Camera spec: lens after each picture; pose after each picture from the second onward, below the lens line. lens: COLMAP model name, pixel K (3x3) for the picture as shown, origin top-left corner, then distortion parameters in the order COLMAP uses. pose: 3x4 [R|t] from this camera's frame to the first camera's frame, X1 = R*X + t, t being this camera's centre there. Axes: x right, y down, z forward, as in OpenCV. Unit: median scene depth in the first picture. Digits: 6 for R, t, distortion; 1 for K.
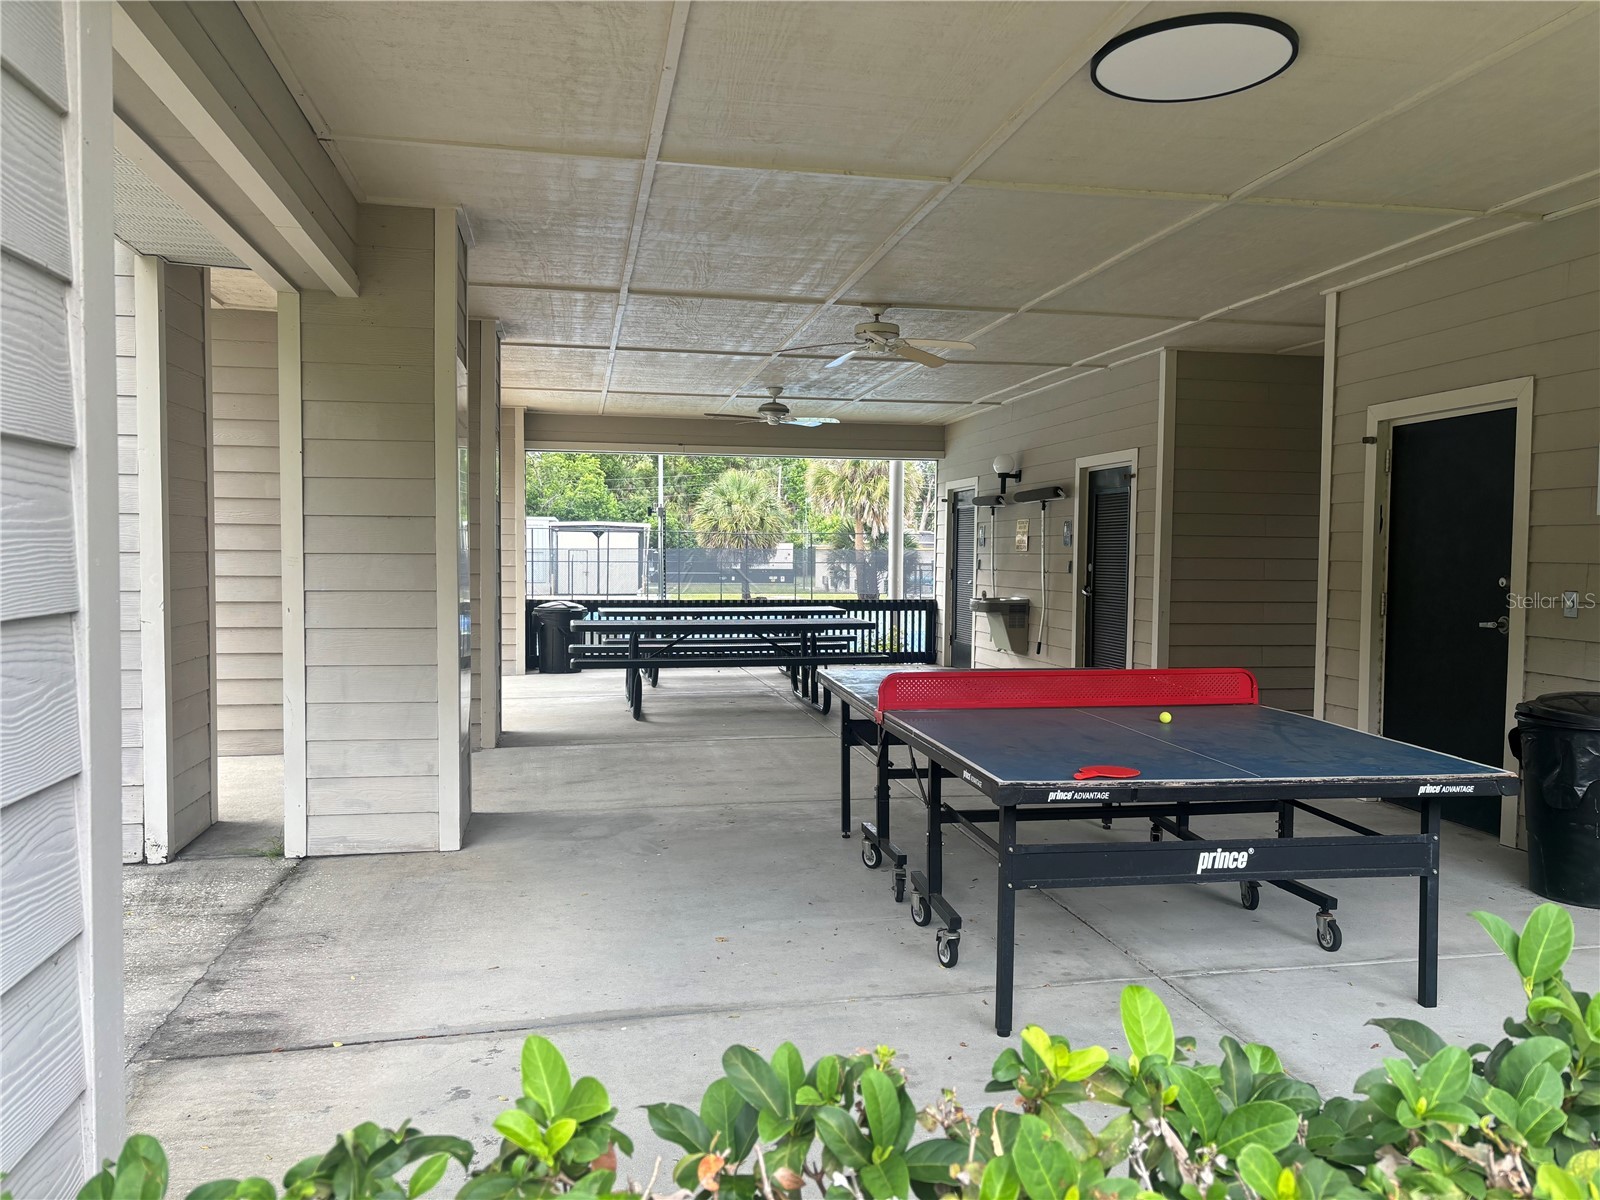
lens RADIAL K [[1209.0, 0, 803.7], [0, 1209.0, 601.7], [0, 0, 1]] dist [0.045413, -0.049140]
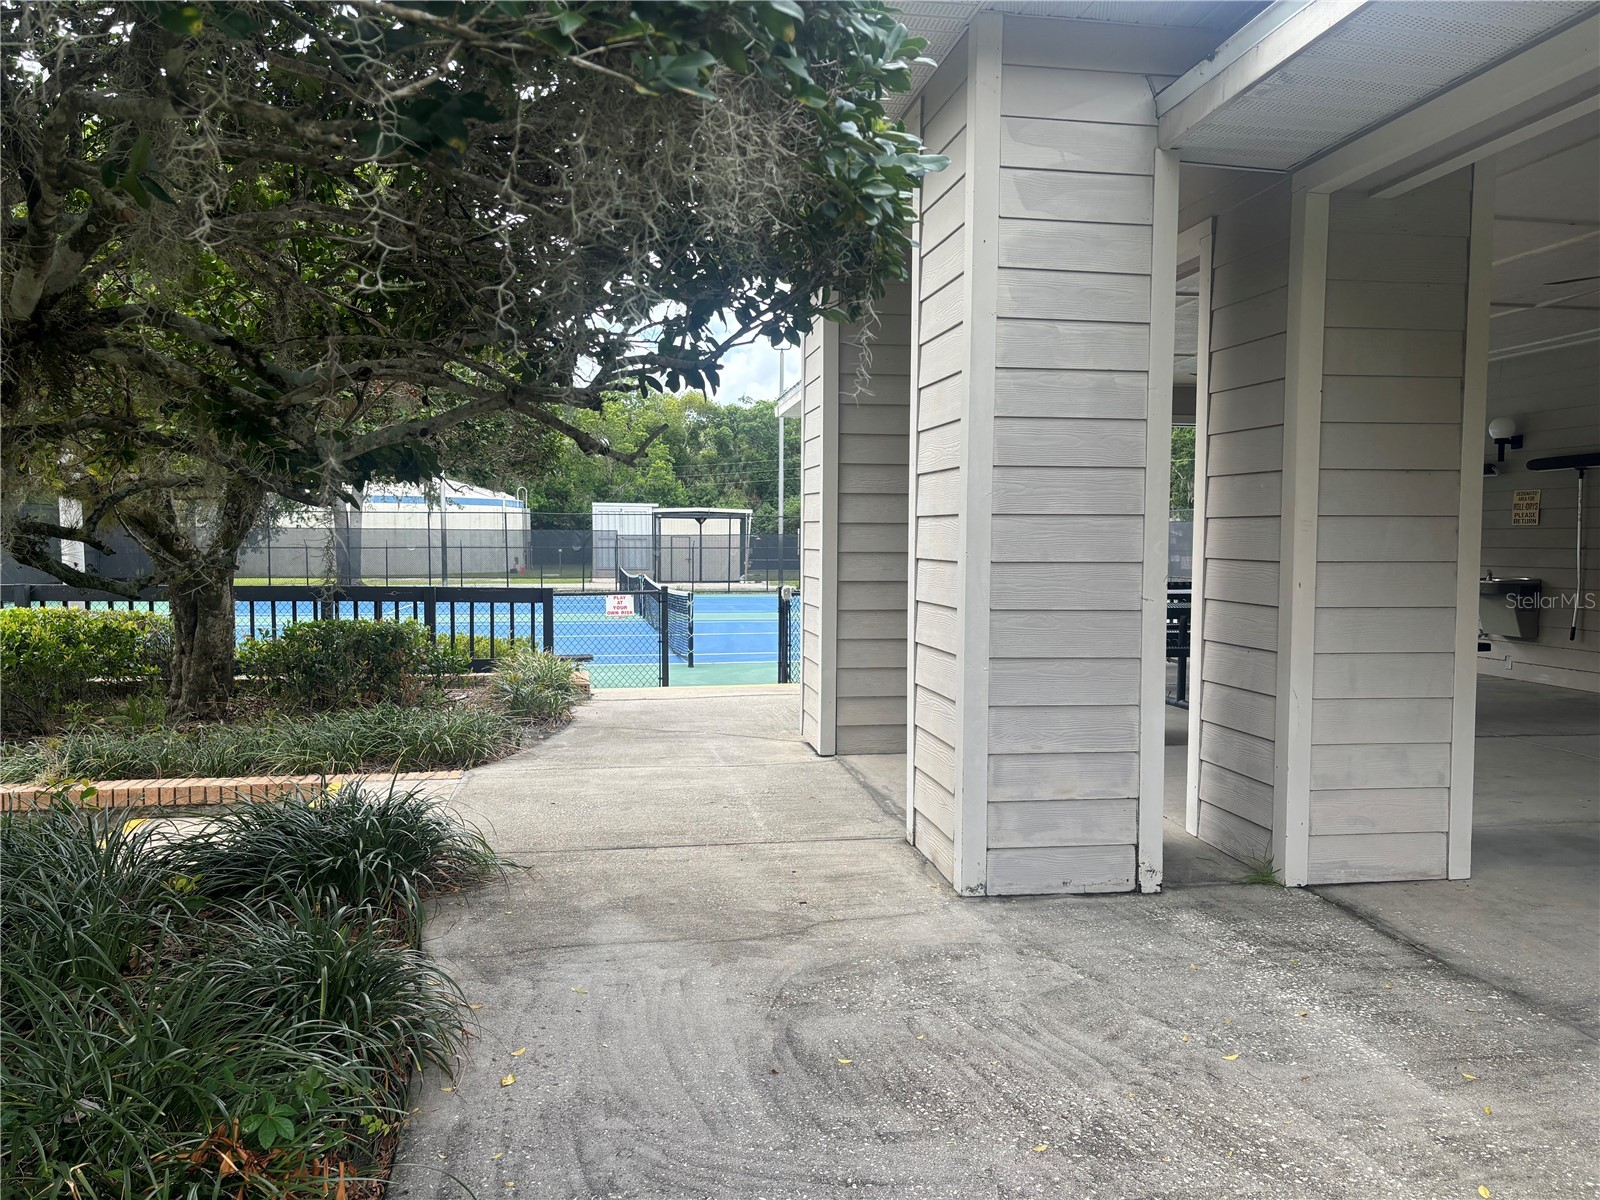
lens RADIAL K [[1209.0, 0, 797.3], [0, 1209.0, 600.2], [0, 0, 1]] dist [0.045413, -0.049140]
pose [[0.999492, -0.003010, -0.031724, -0.723244], [0.003306, 0.999951, 0.009302, 0.008066], [0.031694, -0.009402, 0.999453, 0.168120]]
